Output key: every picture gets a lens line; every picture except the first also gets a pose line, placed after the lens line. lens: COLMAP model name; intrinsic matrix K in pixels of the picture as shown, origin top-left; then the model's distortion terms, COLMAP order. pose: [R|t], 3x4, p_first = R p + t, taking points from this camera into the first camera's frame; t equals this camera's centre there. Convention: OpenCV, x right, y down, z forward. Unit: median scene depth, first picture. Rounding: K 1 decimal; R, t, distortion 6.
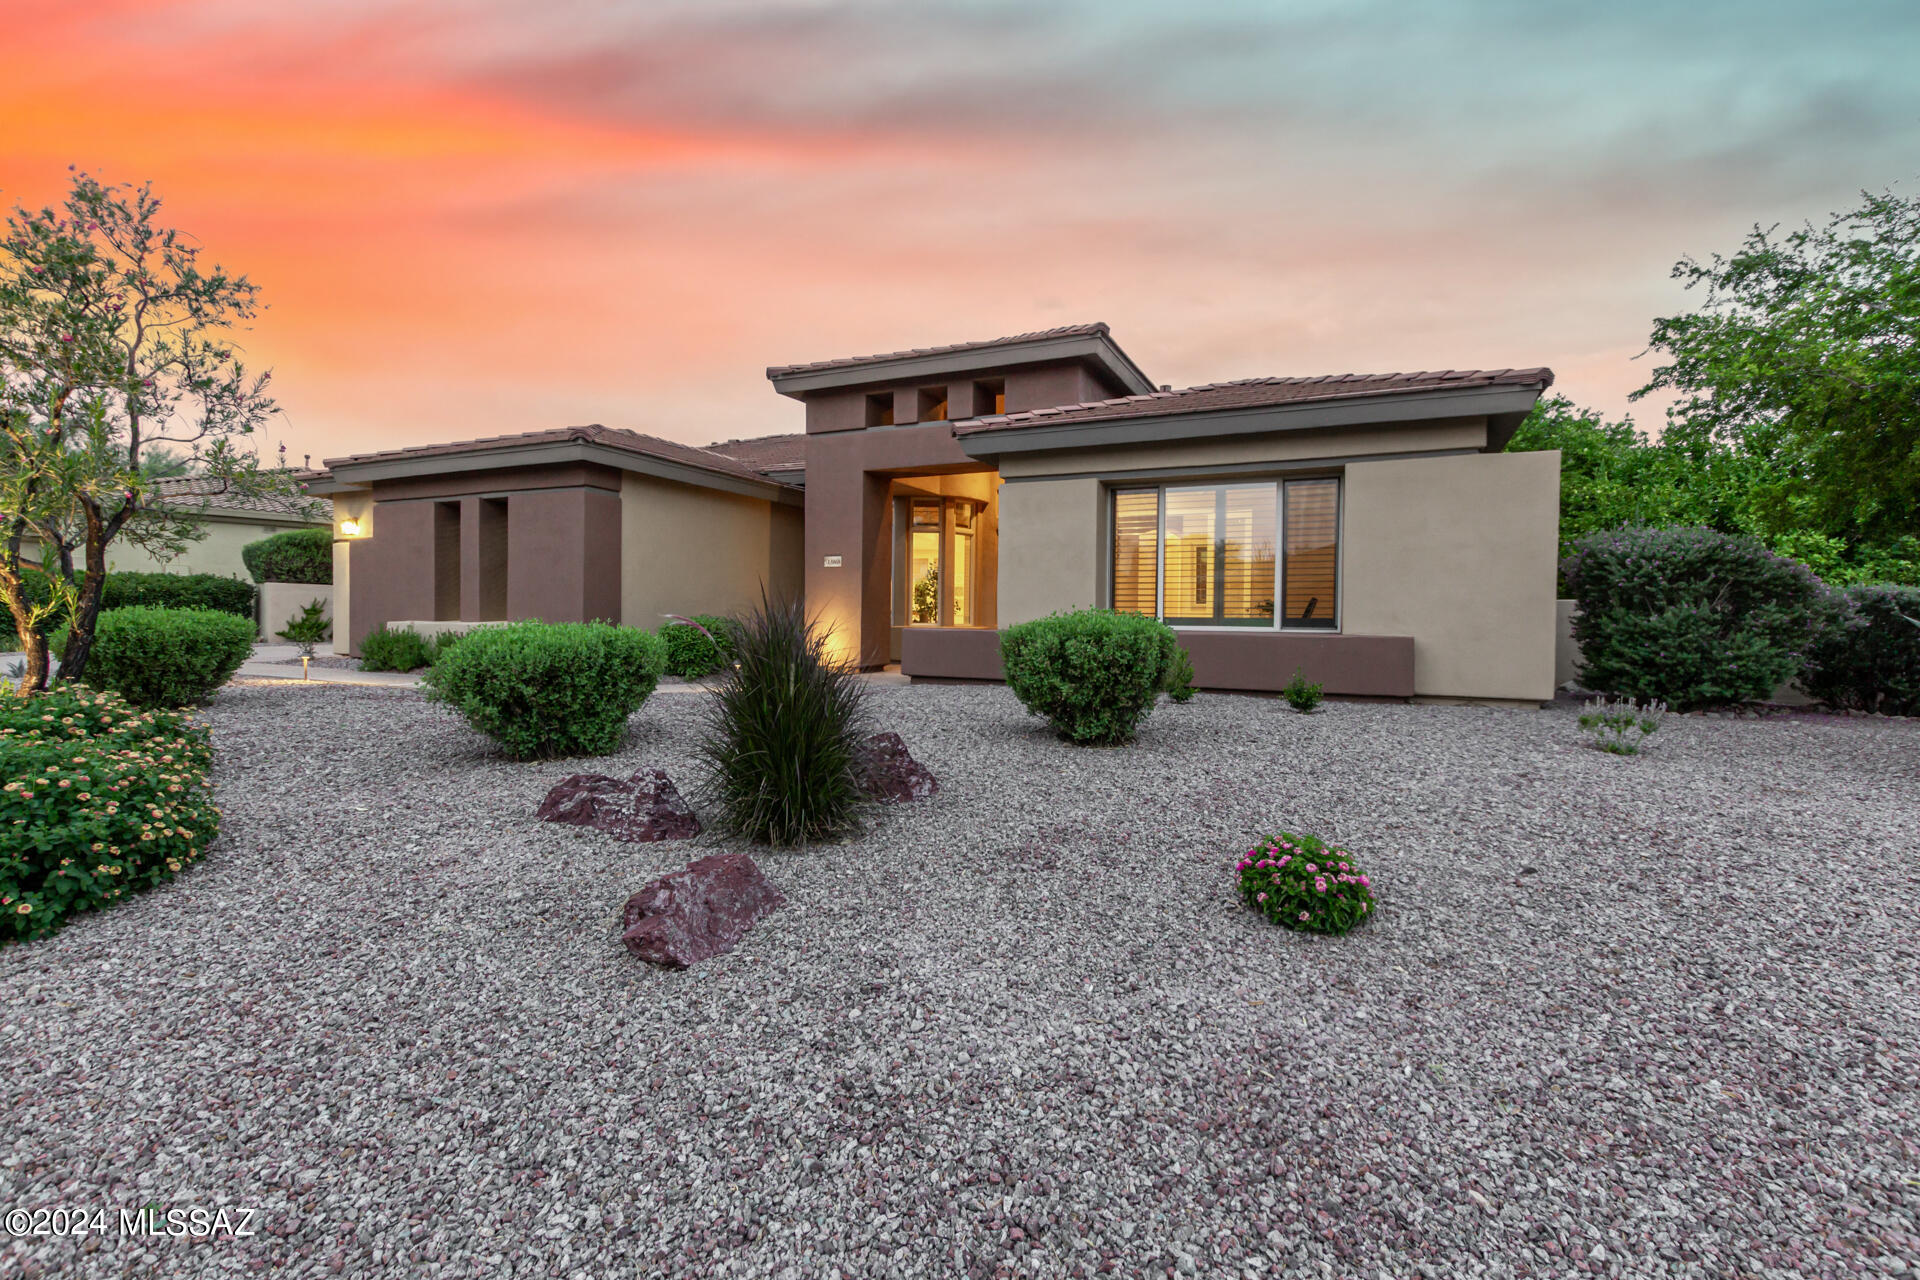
lens RADIAL K [[873.4, 0, 958.6], [0, 873.4, 637.2], [0, 0, 1]] dist [0.001319, 0.000063]
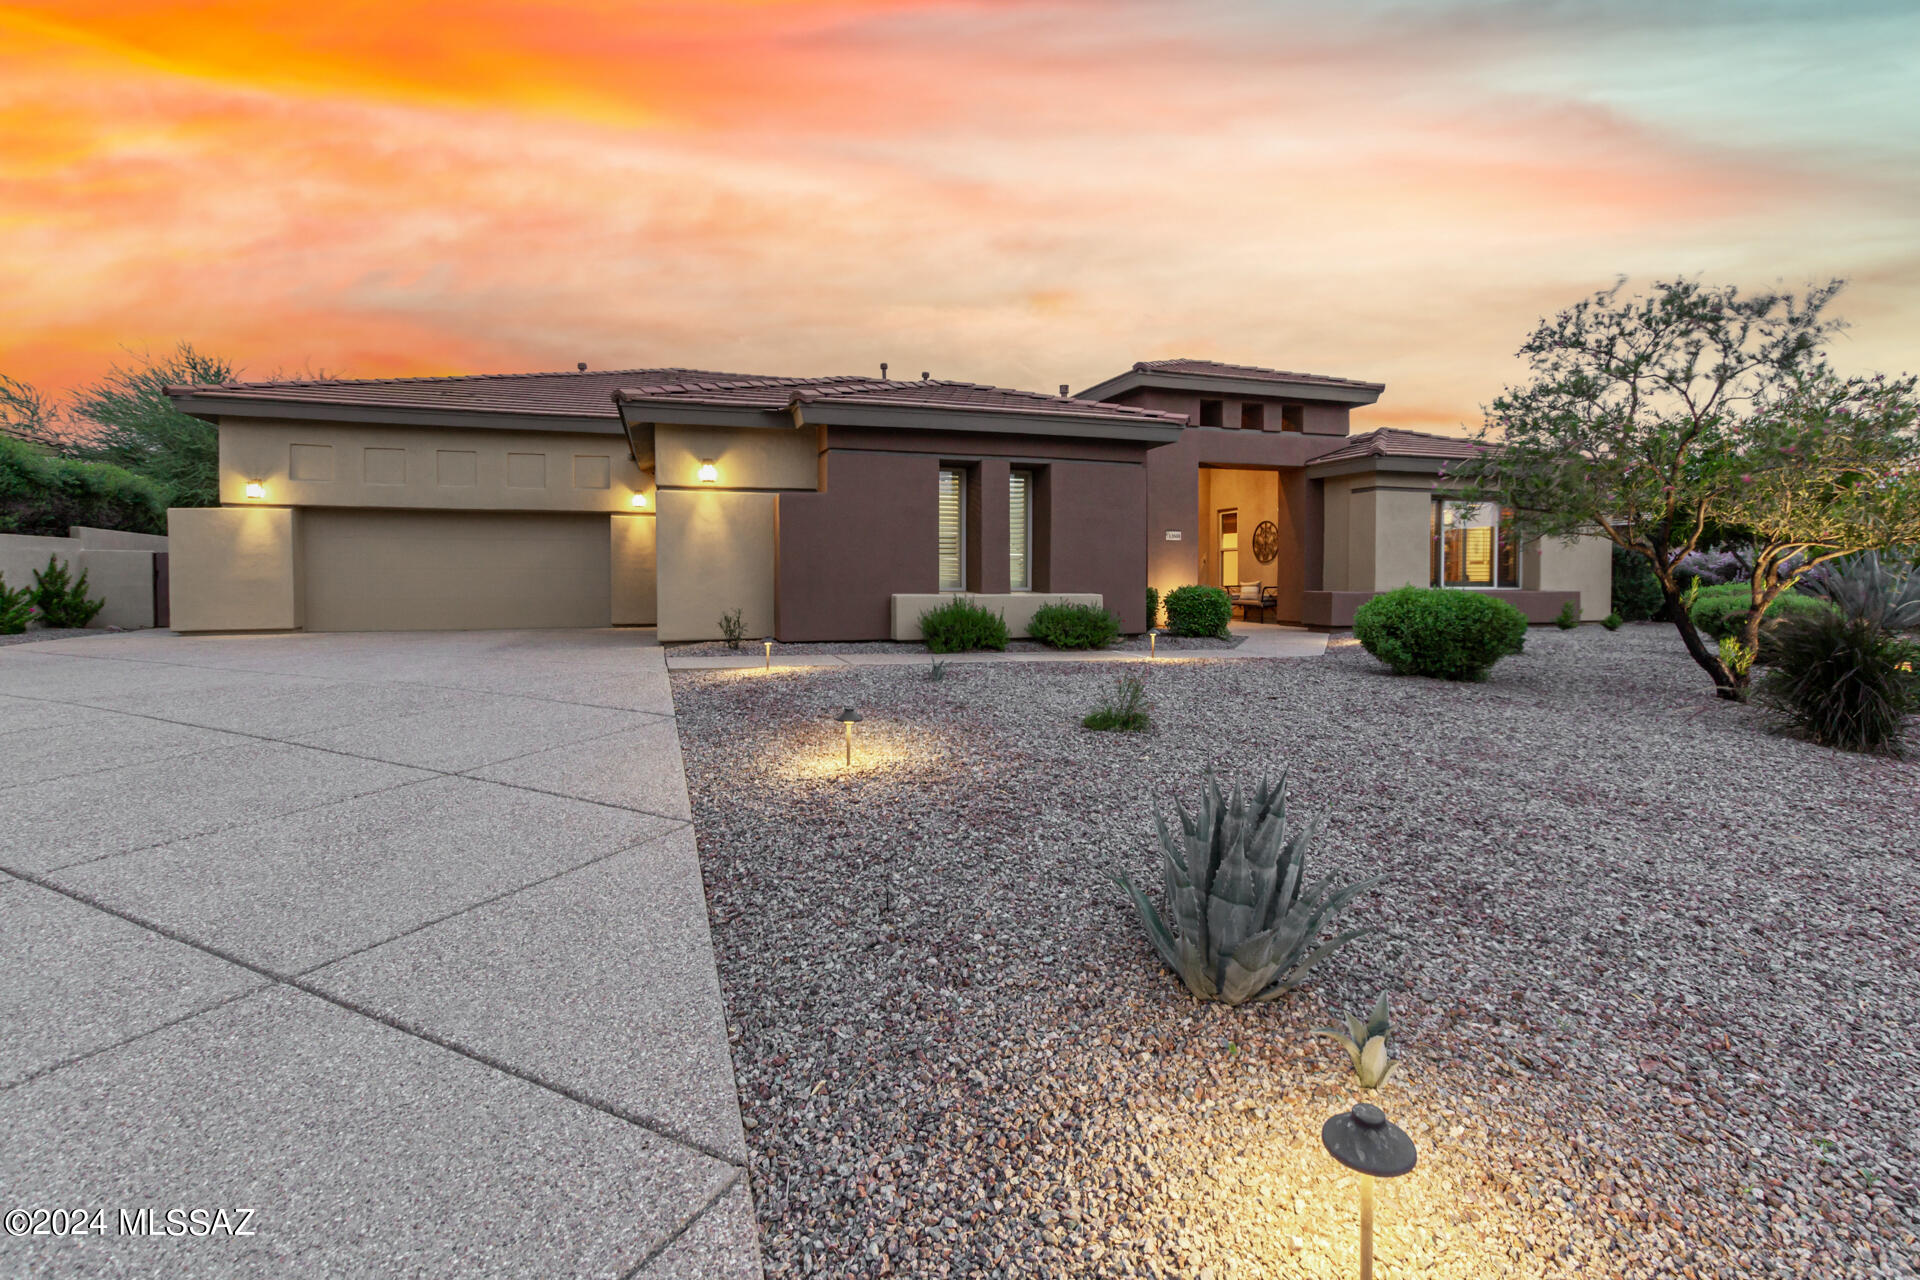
lens RADIAL K [[873.4, 0, 965.2], [0, 873.4, 590.5], [0, 0, 1]] dist [0.001319, 0.000063]
pose [[0.728560, -0.020741, 0.684668, -1.244584], [0.020160, 0.999758, 0.008833, -0.030761], [-0.684685, 0.007368, 0.728802, 0.355311]]
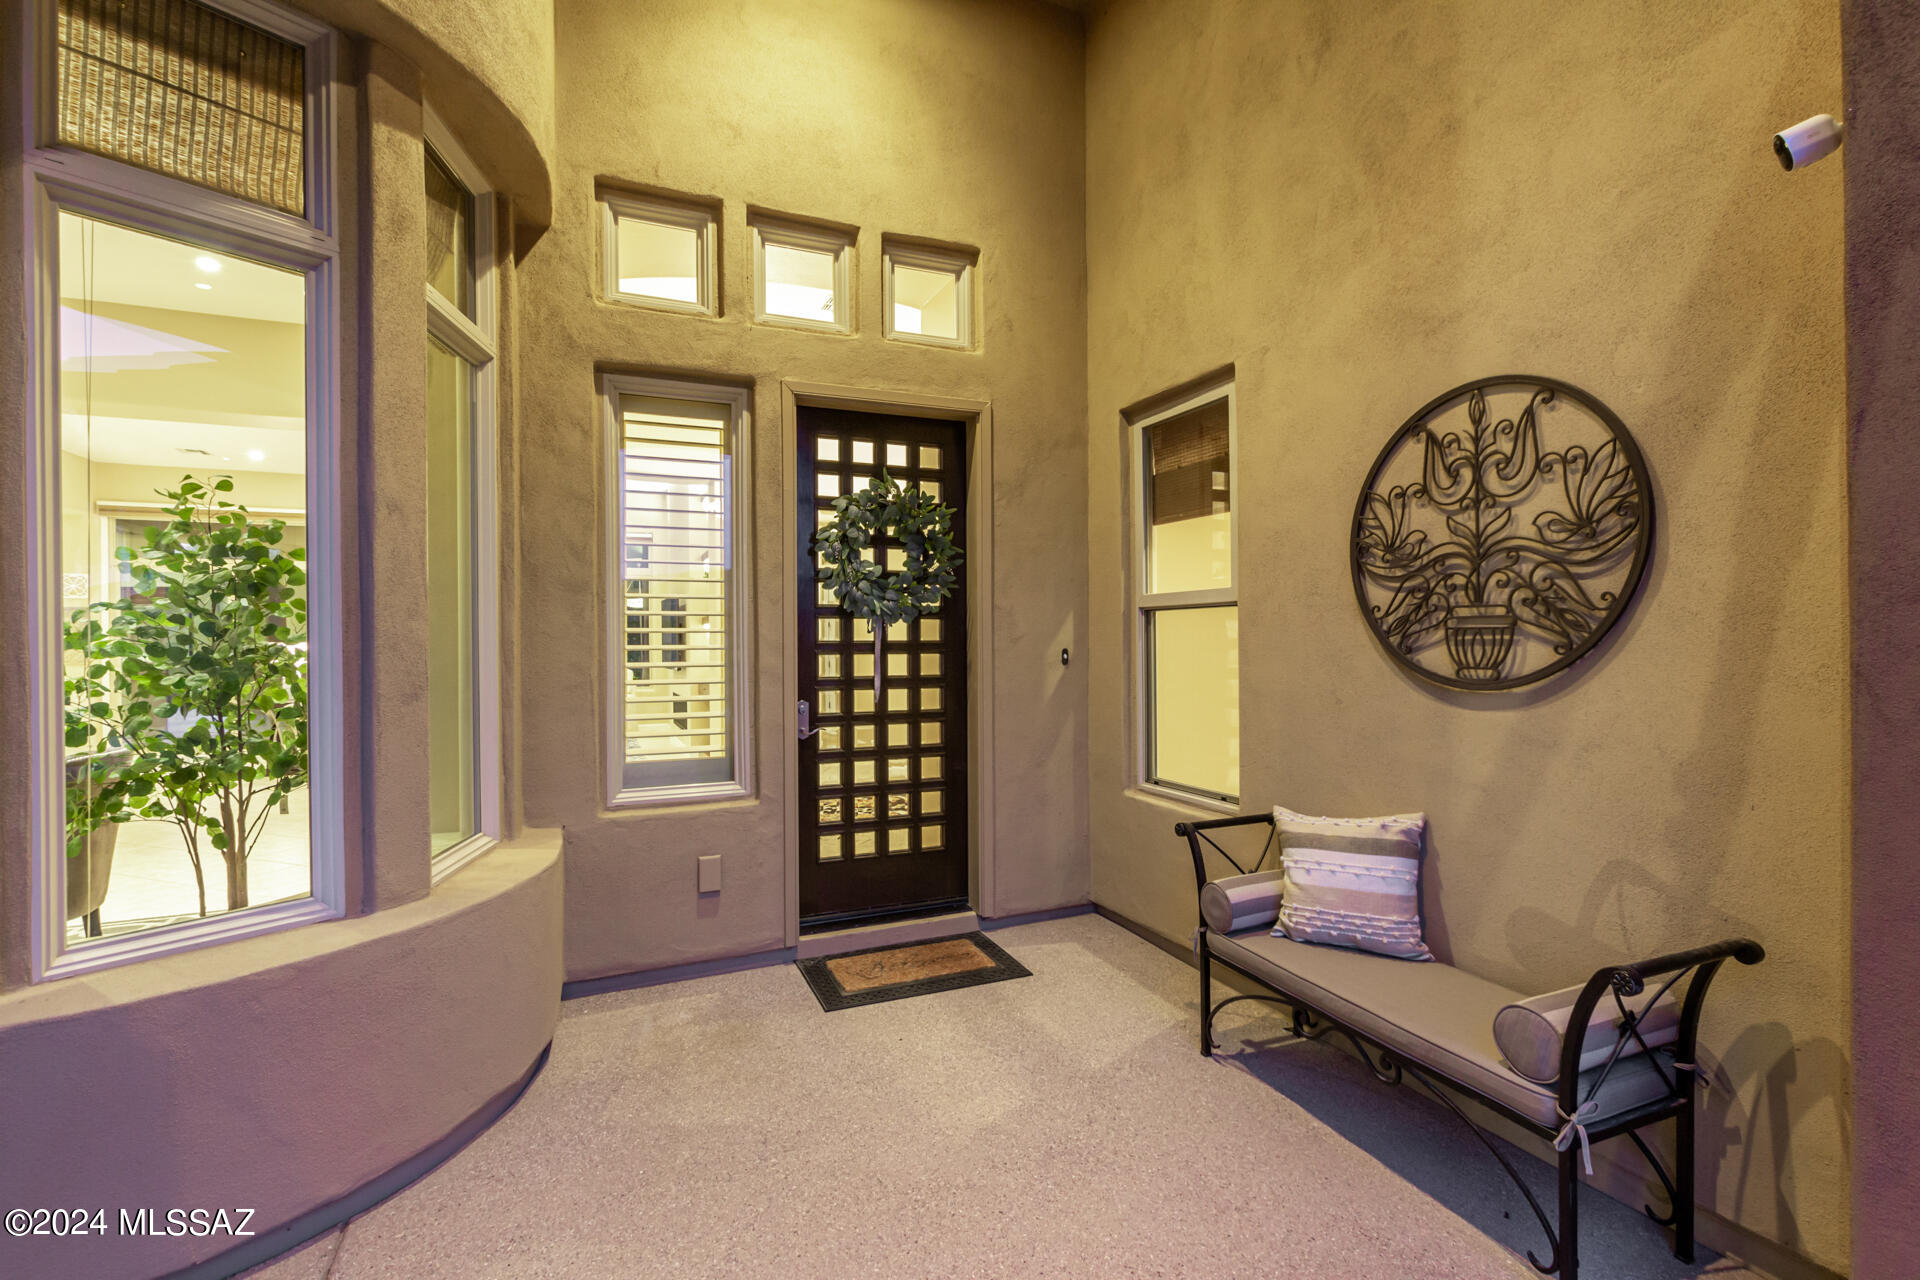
lens RADIAL K [[873.4, 0, 961.9], [0, 873.4, 638.1], [0, 0, 1]] dist [0.001319, 0.000063]
pose [[0.651950, -0.010513, 0.758189, -0.080701], [0.024022, 0.999688, -0.006795, -0.068318], [-0.757881, 0.022643, 0.651999, 1.048541]]
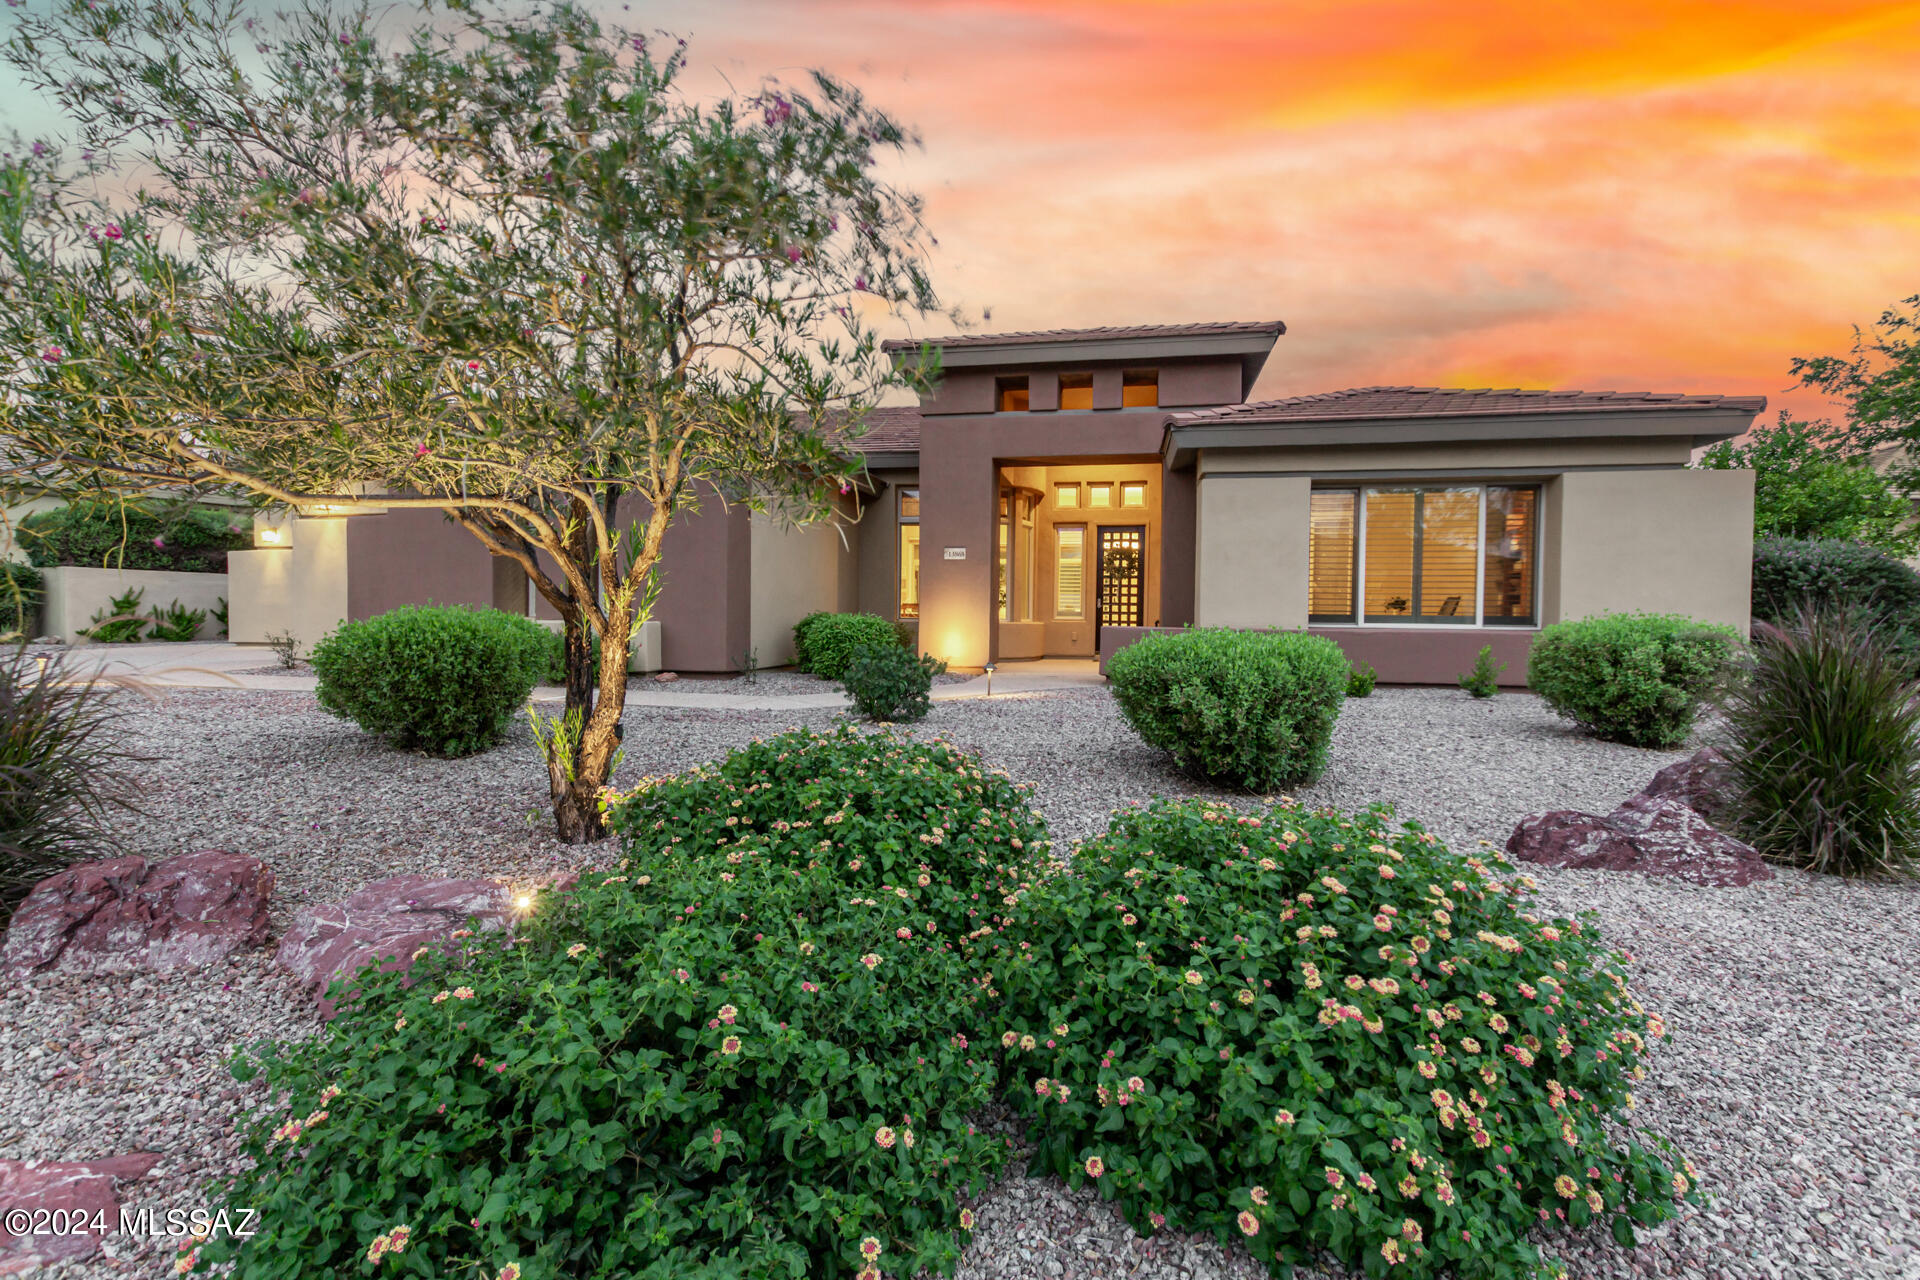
lens RADIAL K [[873.4, 0, 956.6], [0, 873.4, 635.1], [0, 0, 1]] dist [0.001319, 0.000063]
pose [[0.969990, -0.008263, 0.243004, -0.397005], [0.005915, 0.999929, 0.010391, -0.010364], [-0.243073, -0.008642, 0.969970, 0.097883]]
